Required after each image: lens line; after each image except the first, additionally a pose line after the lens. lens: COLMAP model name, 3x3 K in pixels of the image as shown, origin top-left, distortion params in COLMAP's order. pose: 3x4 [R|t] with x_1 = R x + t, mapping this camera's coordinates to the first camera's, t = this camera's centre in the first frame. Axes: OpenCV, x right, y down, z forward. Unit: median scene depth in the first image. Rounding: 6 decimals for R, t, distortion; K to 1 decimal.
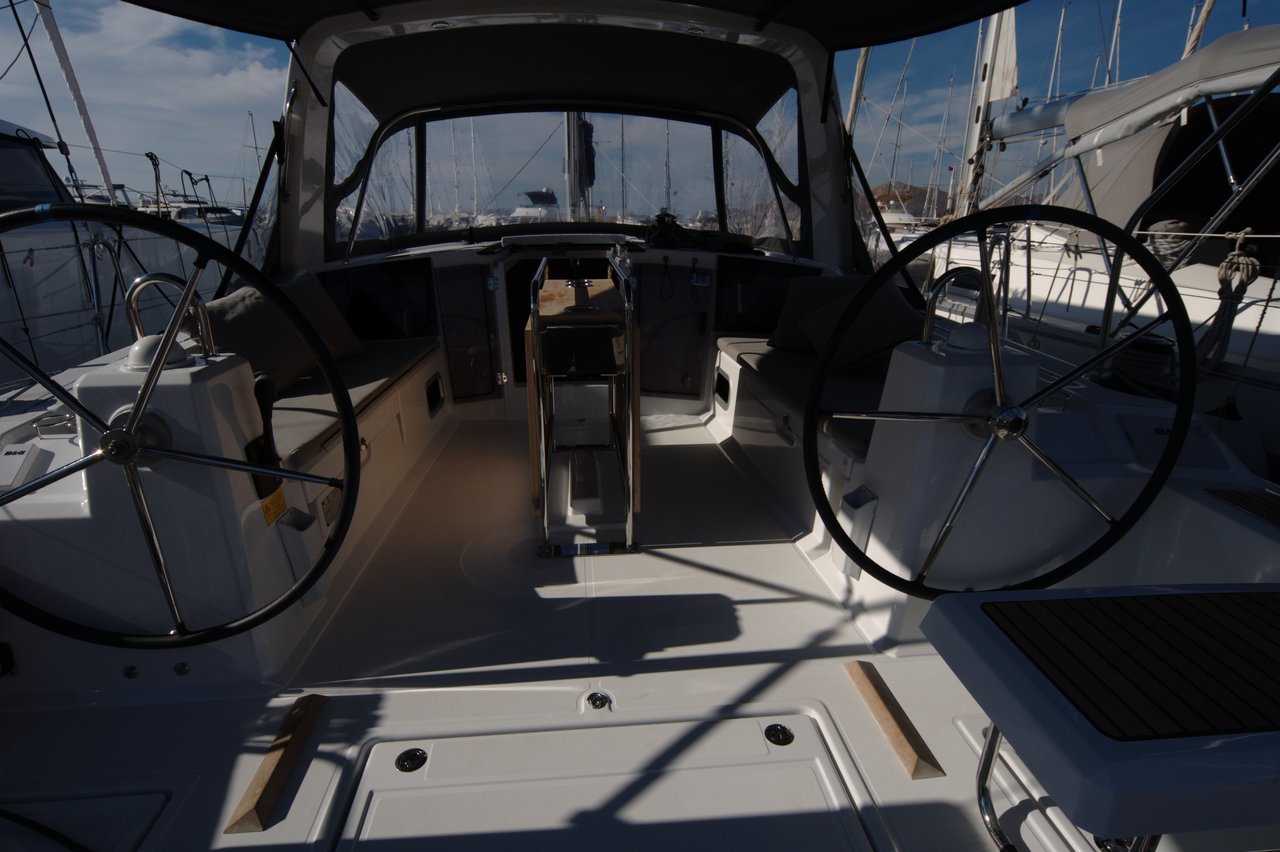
lens RADIAL K [[688.8, 0, 641.5], [0, 688.8, 430.0], [0, 0, 1]] dist [-0.012658, 0.000537]
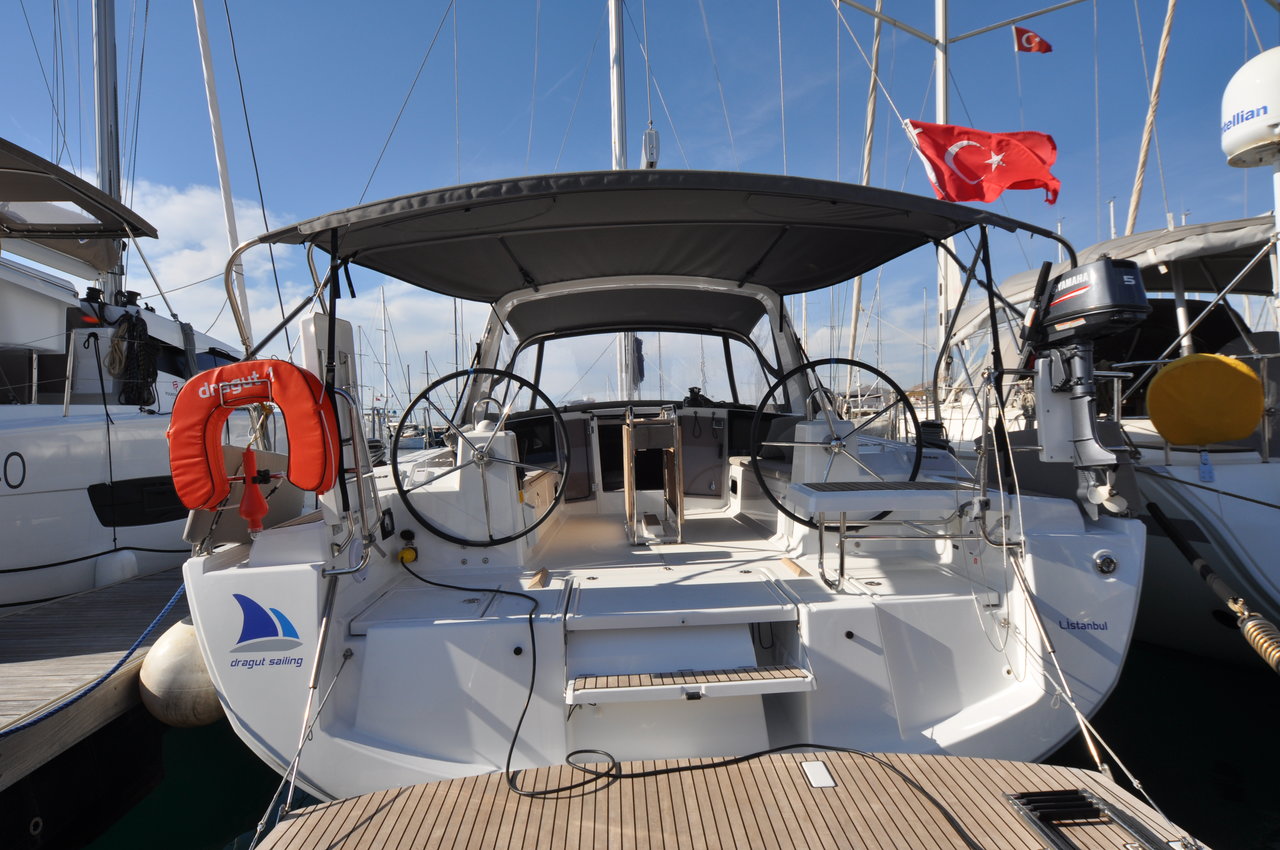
lens RADIAL K [[697.6, 0, 638.8], [0, 697.6, 422.7], [0, 0, 1]] dist [0.035935, 0.000032]
pose [[0.997756, -0.032723, -0.058419, -0.002742], [0.013923, 0.954772, -0.297013, 0.260843], [0.065496, 0.295533, 0.953085, -0.572249]]
